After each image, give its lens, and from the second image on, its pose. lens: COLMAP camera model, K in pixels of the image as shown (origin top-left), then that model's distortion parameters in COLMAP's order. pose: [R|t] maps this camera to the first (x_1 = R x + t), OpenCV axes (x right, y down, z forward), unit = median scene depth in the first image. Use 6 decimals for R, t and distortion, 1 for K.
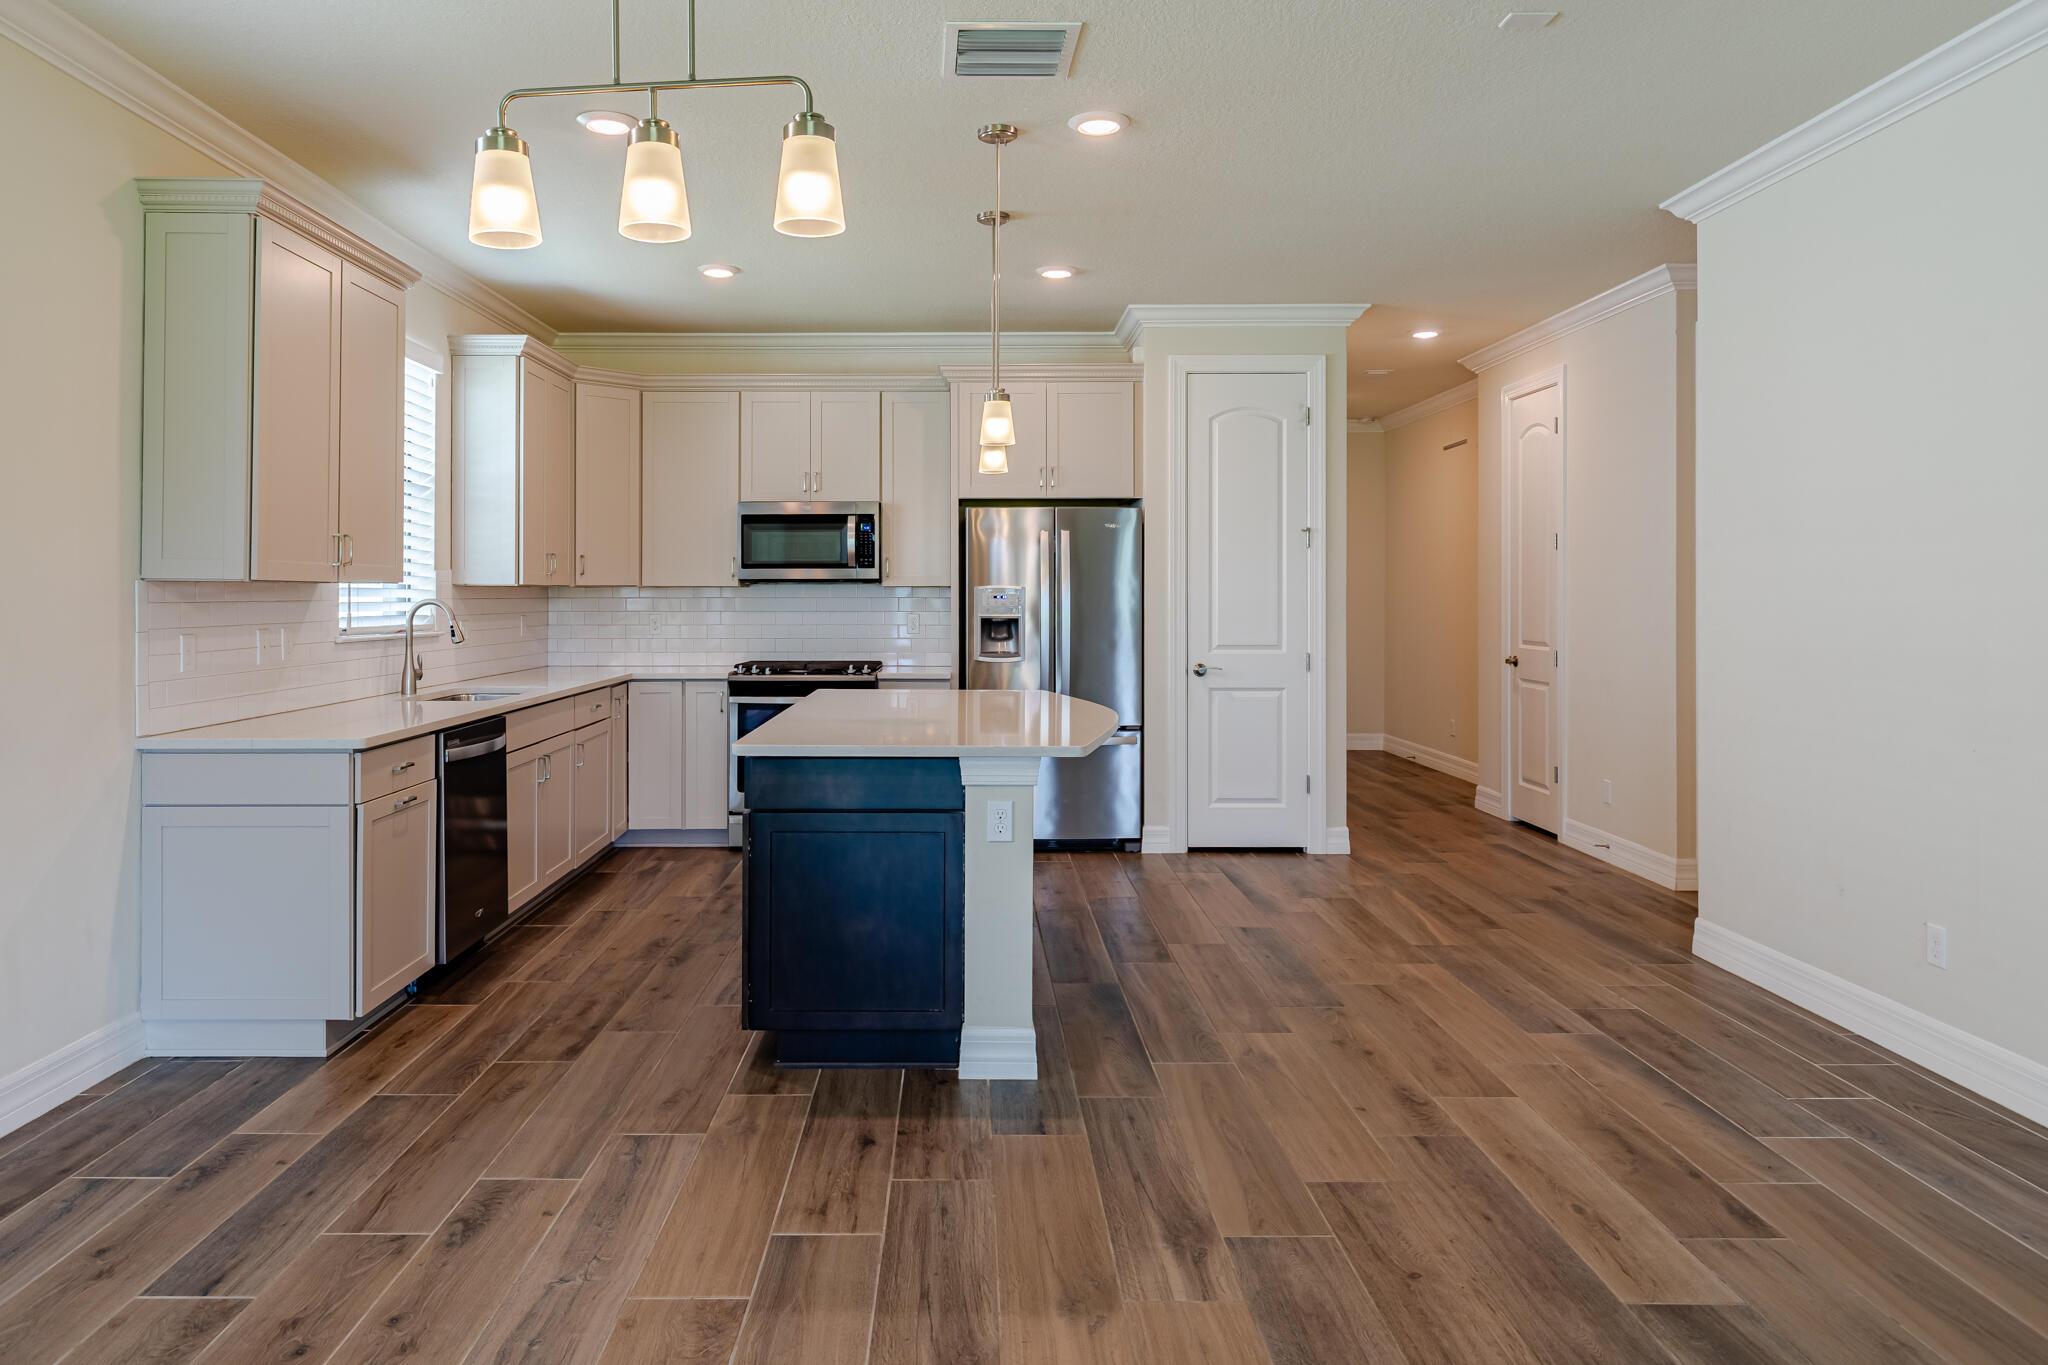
lens RADIAL K [[1300.0, 0, 935.4], [0, 1300.0, 589.7], [0, 0, 1]] dist [0.004160, -0.001445]
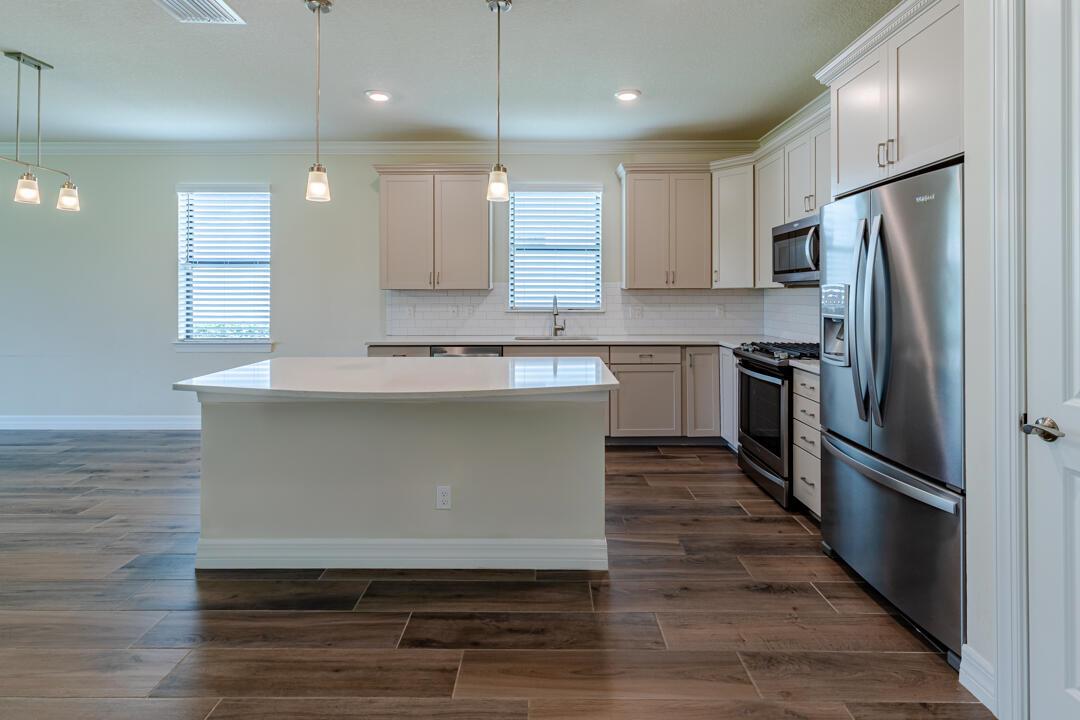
lens RADIAL K [[511.0, 0, 538.4], [0, 511.0, 290.1], [0, 0, 1]] dist [0.008536, -0.002679]
pose [[0.015850, -0.005593, -0.999859, 0.591214], [0.004617, 0.999974, -0.005520, 0.003040], [0.999864, -0.004529, 0.015875, 1.096956]]
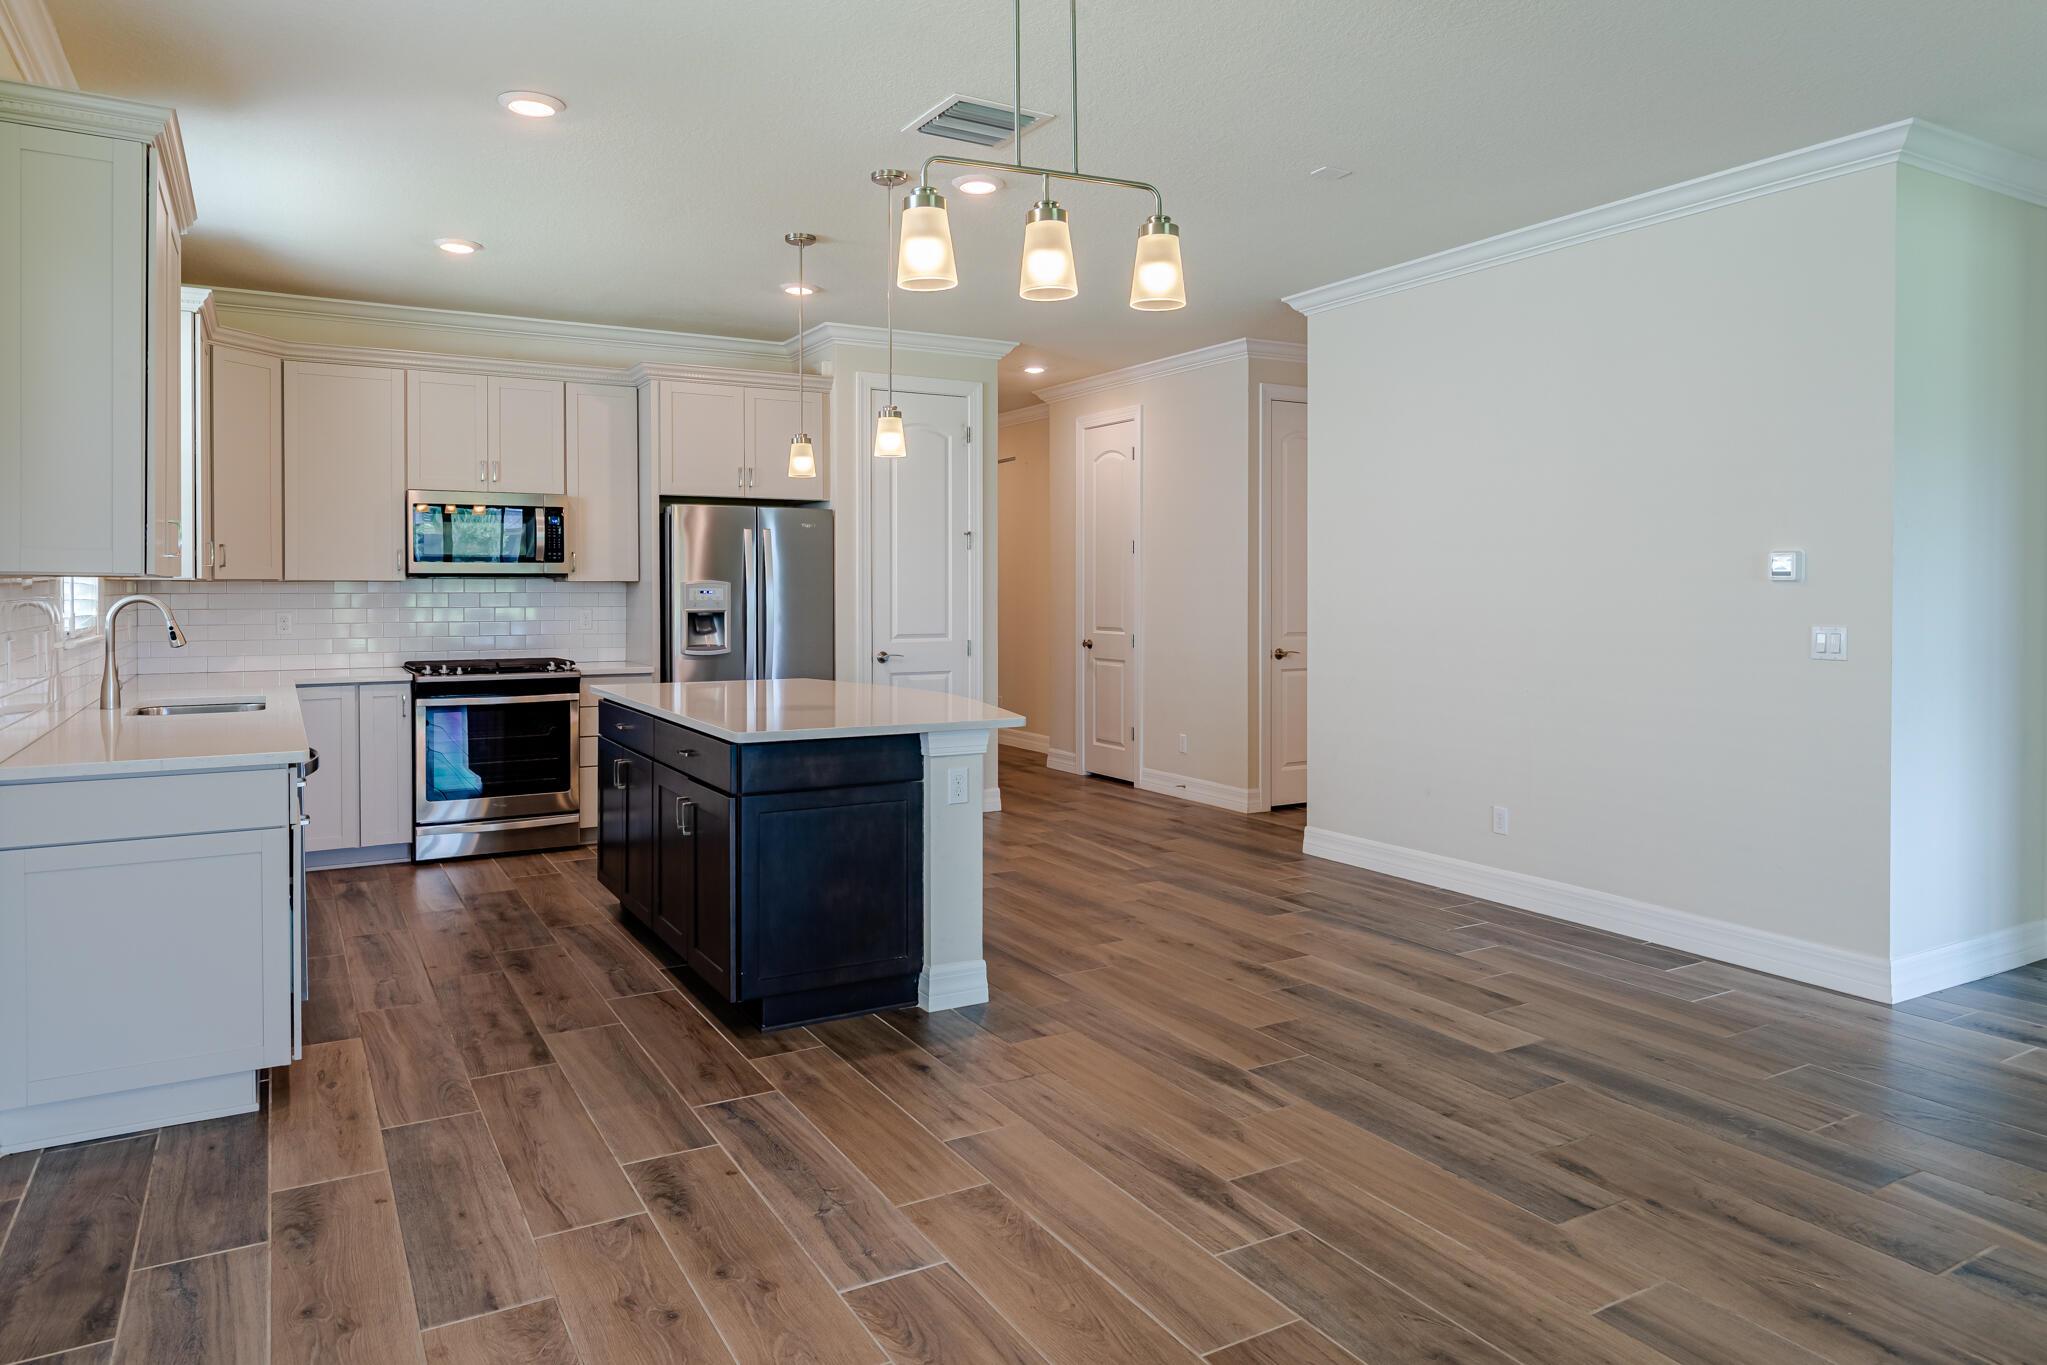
lens RADIAL K [[1299.4, 0, 993.0], [0, 1299.4, 604.0], [0, 0, 1]] dist [0.004160, -0.001445]
pose [[0.866221, -0.005968, 0.499625, -0.379220], [-0.002097, 0.999876, 0.015578, -0.001891], [-0.499657, -0.014542, 0.866102, -0.013004]]
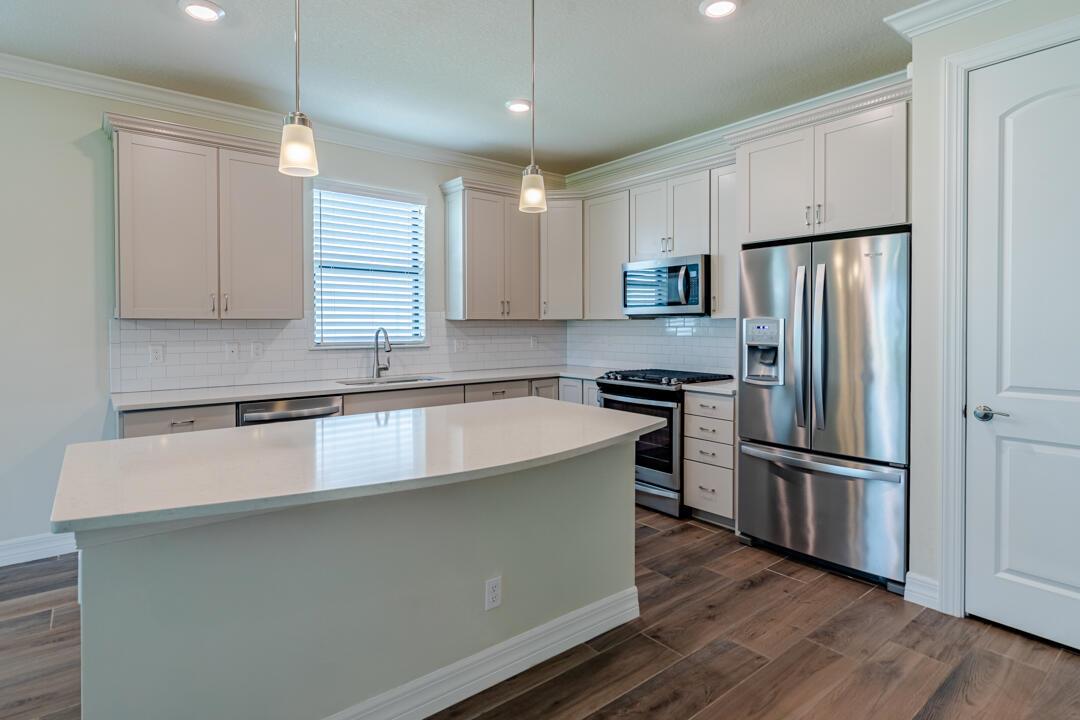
lens RADIAL K [[561.2, 0, 534.6], [0, 561.2, 330.3], [0, 0, 1]] dist [0.000709, -0.000737]
pose [[0.639542, 0.008794, -0.768706, 0.420192], [0.003446, 0.999892, 0.014306, 0.000553], [0.768749, -0.011798, 0.639442, 0.752819]]
